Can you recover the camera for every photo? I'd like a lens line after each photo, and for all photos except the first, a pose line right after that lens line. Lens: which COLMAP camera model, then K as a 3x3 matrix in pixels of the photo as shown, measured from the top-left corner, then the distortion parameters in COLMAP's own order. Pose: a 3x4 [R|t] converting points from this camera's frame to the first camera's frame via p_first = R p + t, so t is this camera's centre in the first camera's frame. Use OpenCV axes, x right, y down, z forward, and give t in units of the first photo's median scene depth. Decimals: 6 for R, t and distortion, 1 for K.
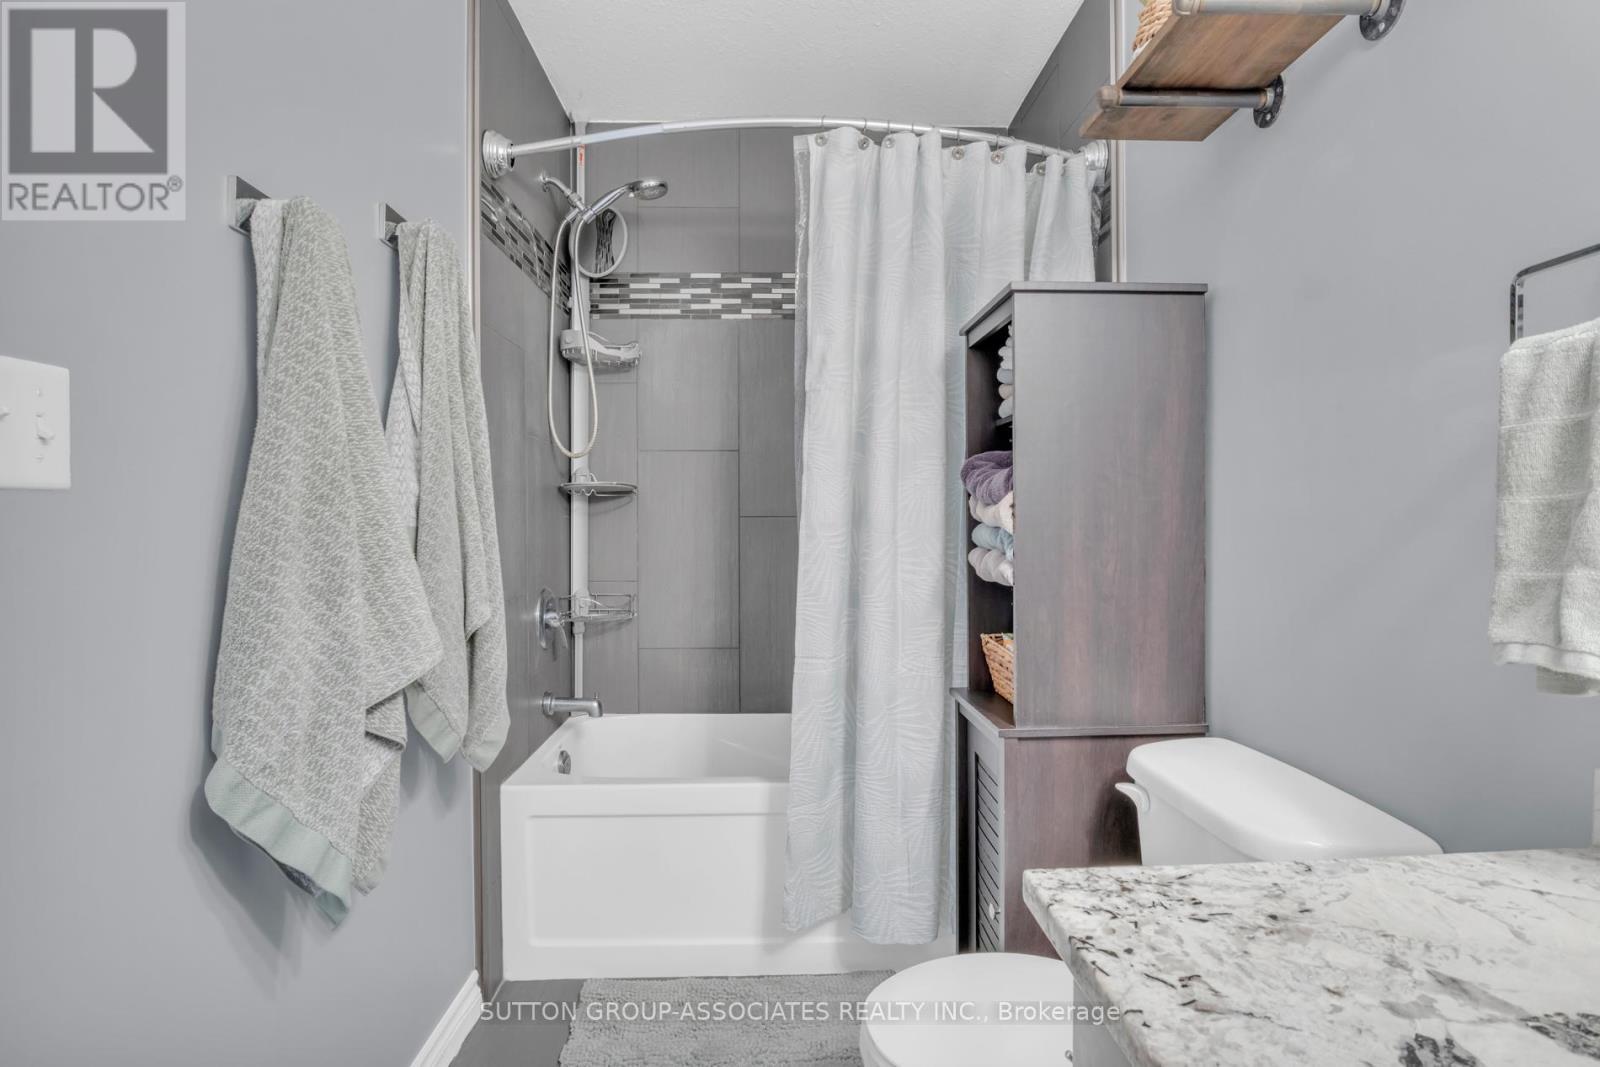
lens RADIAL K [[806.2, 0, 798.0], [0, 806.2, 537.3], [0, 0, 1]] dist [-0.036373, -0.000248]
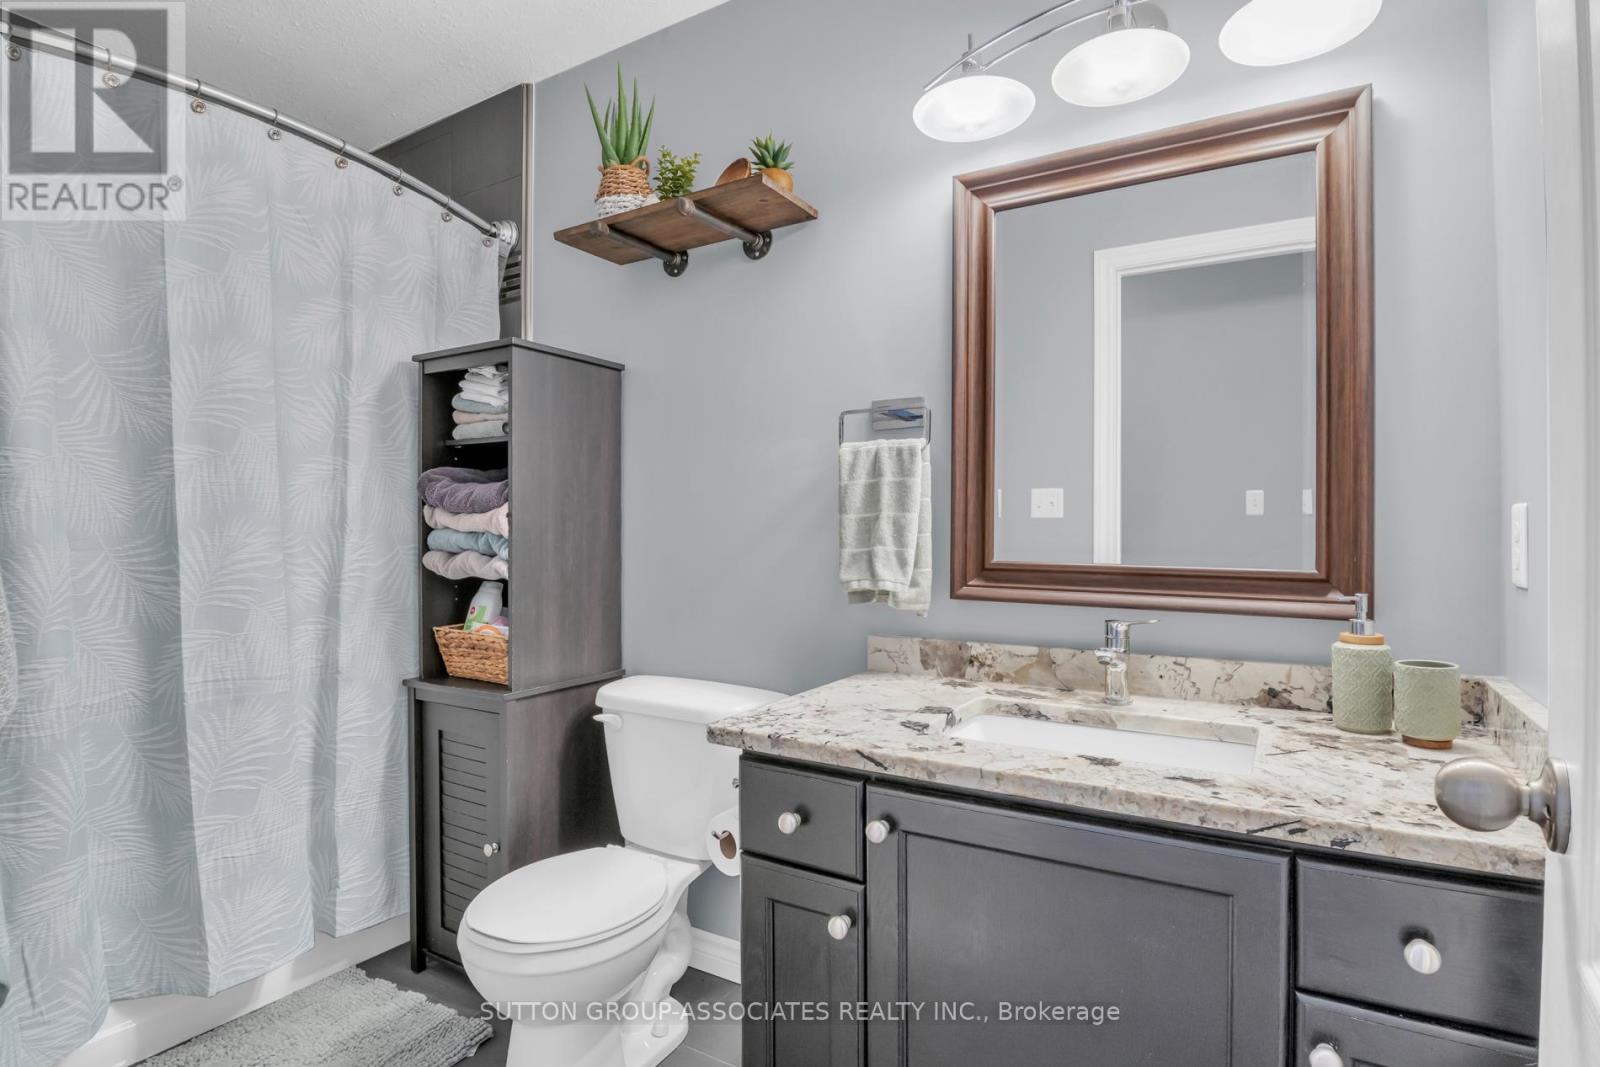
lens RADIAL K [[806.2, 0, 798.0], [0, 806.2, 537.3], [0, 0, 1]] dist [-0.036373, -0.000248]
pose [[0.545722, 0.000824, 0.837966, -0.536944], [0.014874, 0.999832, -0.010669, 0.016512], [-0.837834, 0.018286, 0.545618, -0.061783]]
